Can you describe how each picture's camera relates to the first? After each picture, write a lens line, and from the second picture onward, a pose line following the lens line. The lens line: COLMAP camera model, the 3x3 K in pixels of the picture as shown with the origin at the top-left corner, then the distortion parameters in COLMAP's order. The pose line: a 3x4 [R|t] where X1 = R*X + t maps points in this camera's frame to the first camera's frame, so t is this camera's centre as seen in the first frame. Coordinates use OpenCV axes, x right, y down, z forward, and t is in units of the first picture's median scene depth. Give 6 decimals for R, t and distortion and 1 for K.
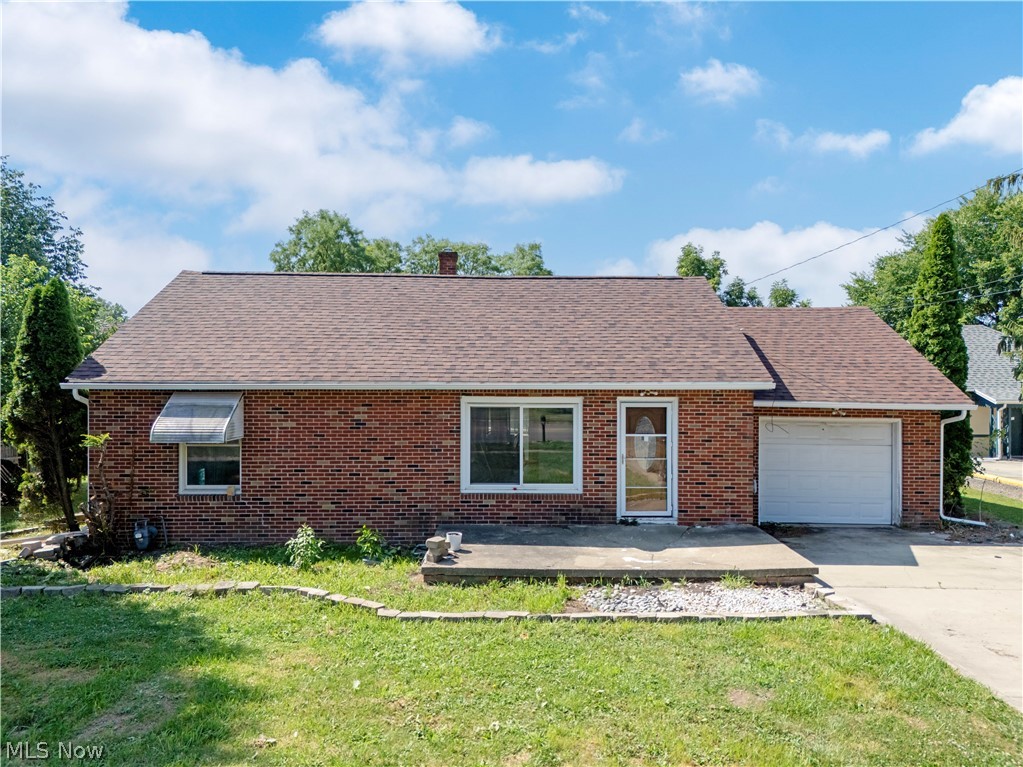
lens RADIAL K [[745.8, 0, 513.3], [0, 745.8, 389.1], [0, 0, 1]] dist [0.088268, -0.095529]
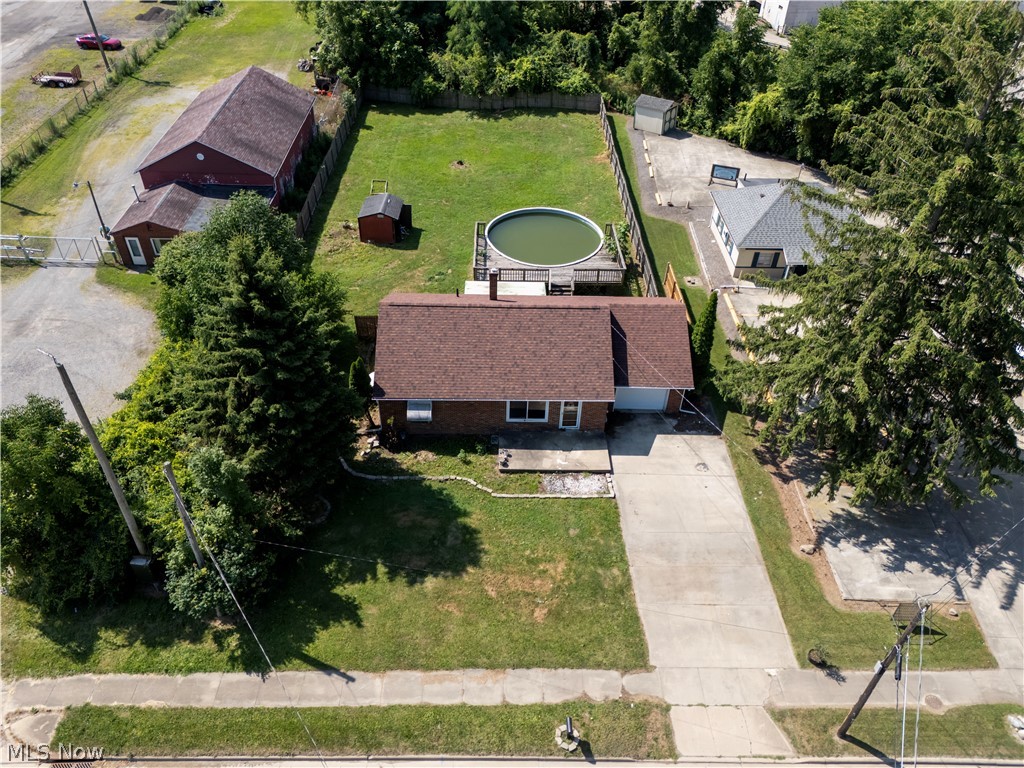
lens RADIAL K [[746.5, 0, 513.8], [0, 746.5, 389.6], [0, 0, 1]] dist [0.088268, -0.095529]
pose [[0.999271, 0.014428, 0.035350, -0.161092], [-0.034559, 0.735388, 0.676765, -2.141508], [-0.016232, -0.677493, 0.735350, -1.182783]]
